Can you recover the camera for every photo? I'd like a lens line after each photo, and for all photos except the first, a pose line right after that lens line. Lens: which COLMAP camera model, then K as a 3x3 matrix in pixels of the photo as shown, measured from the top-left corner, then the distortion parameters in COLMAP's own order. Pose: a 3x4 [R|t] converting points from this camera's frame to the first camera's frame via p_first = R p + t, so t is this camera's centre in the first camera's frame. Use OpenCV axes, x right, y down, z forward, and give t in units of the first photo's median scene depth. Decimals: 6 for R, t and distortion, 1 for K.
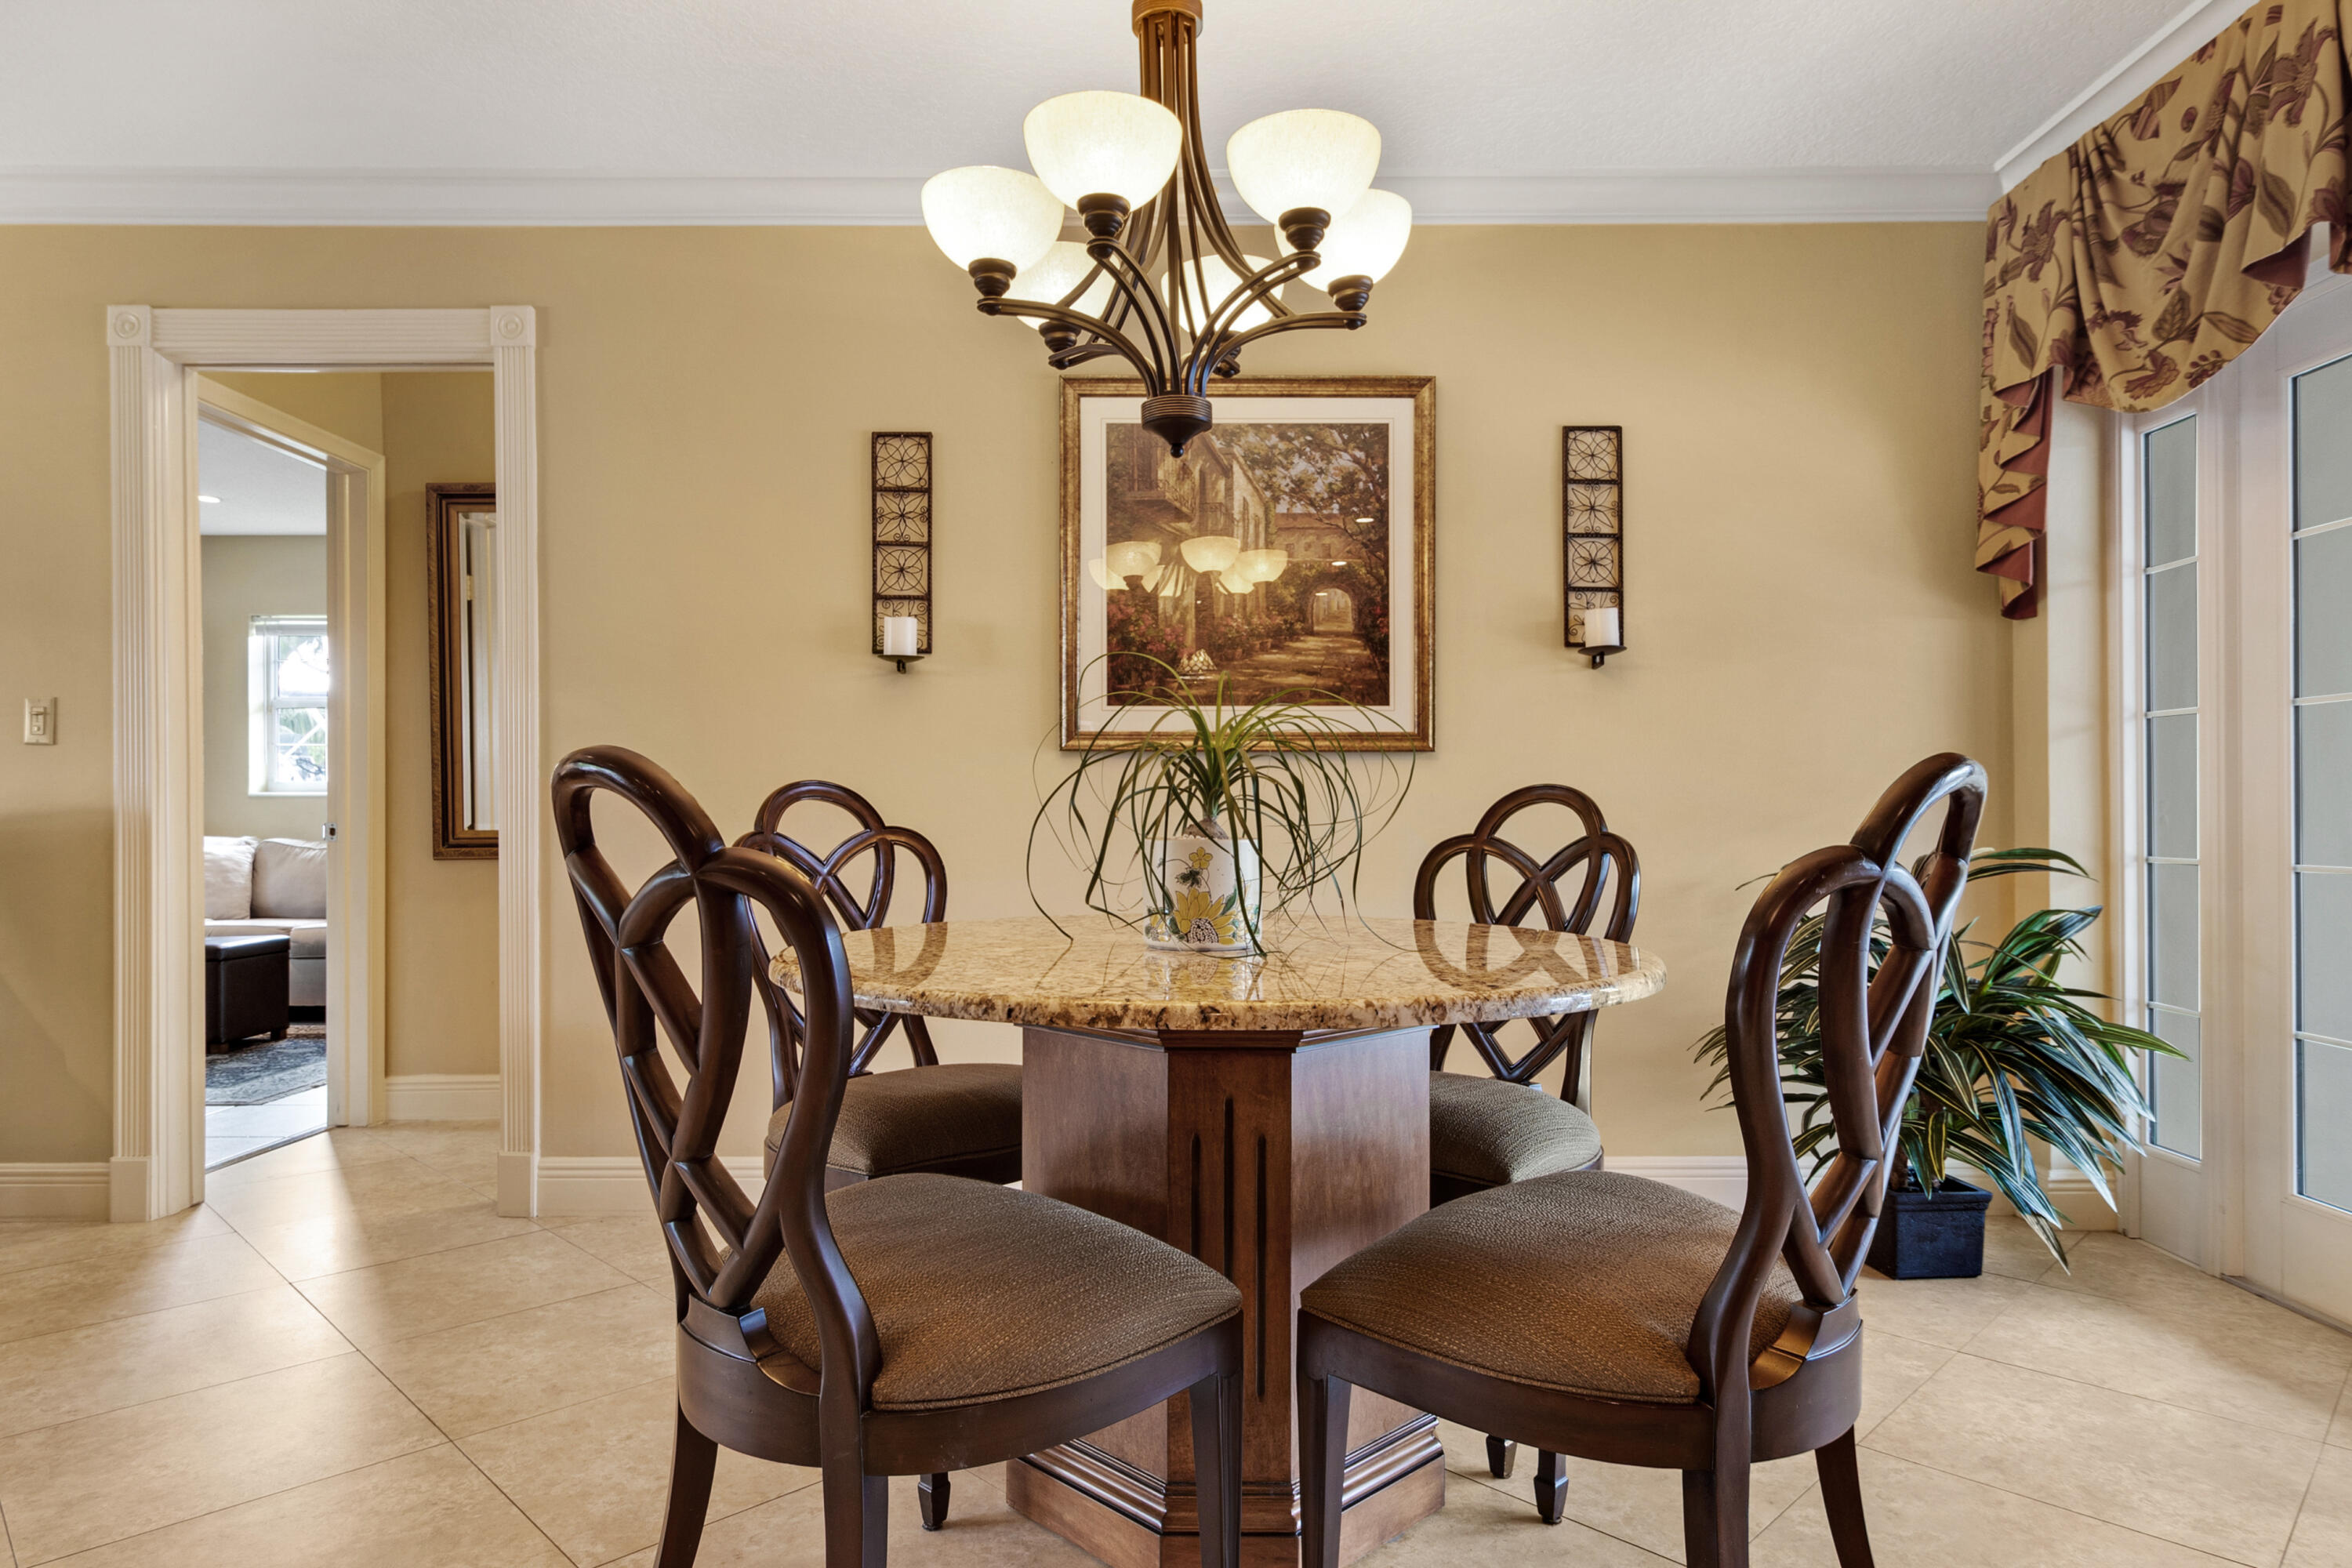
lens RADIAL K [[1370.3, 0, 1175.0], [0, 1370.3, 748.9], [0, 0, 1]] dist [0.004856, 0.000501]
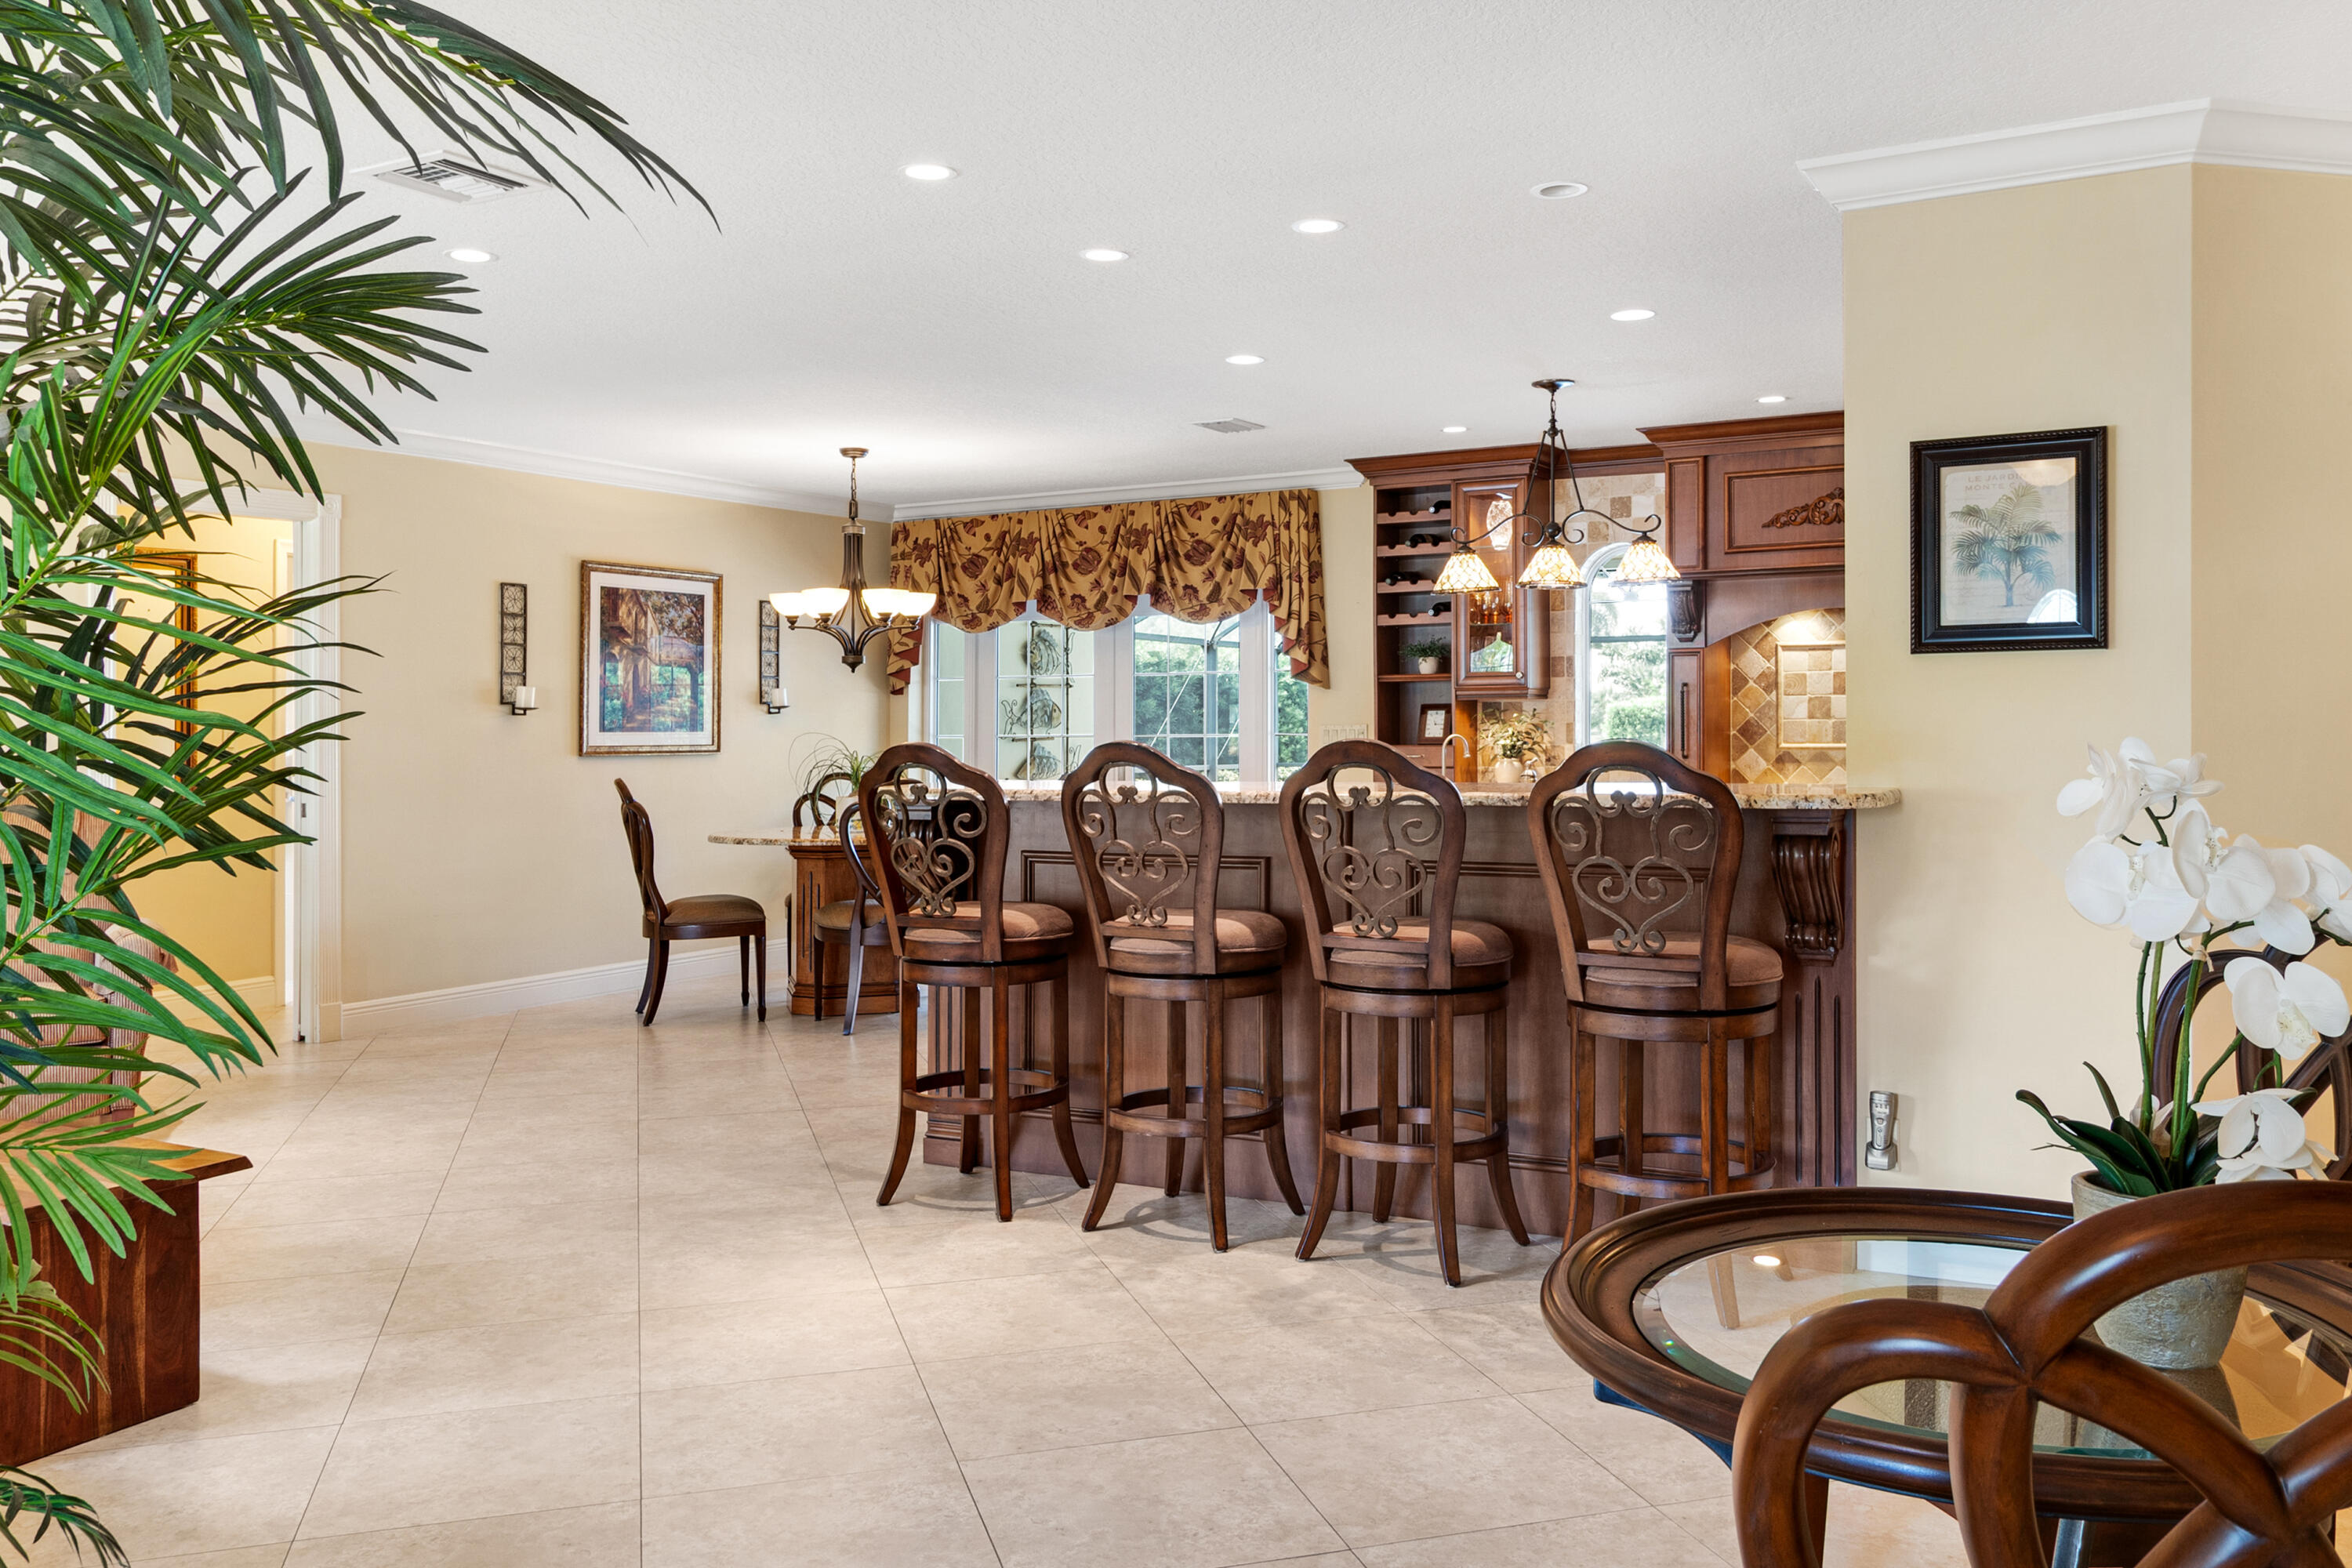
lens RADIAL K [[1370.3, 0, 1175.0], [0, 1370.3, 748.9], [0, 0, 1]] dist [0.004856, 0.000501]
pose [[0.498653, -0.005898, 0.866781, -1.345795], [-0.026495, 0.999406, 0.022043, -0.073945], [-0.866396, -0.033957, 0.498201, -0.680977]]
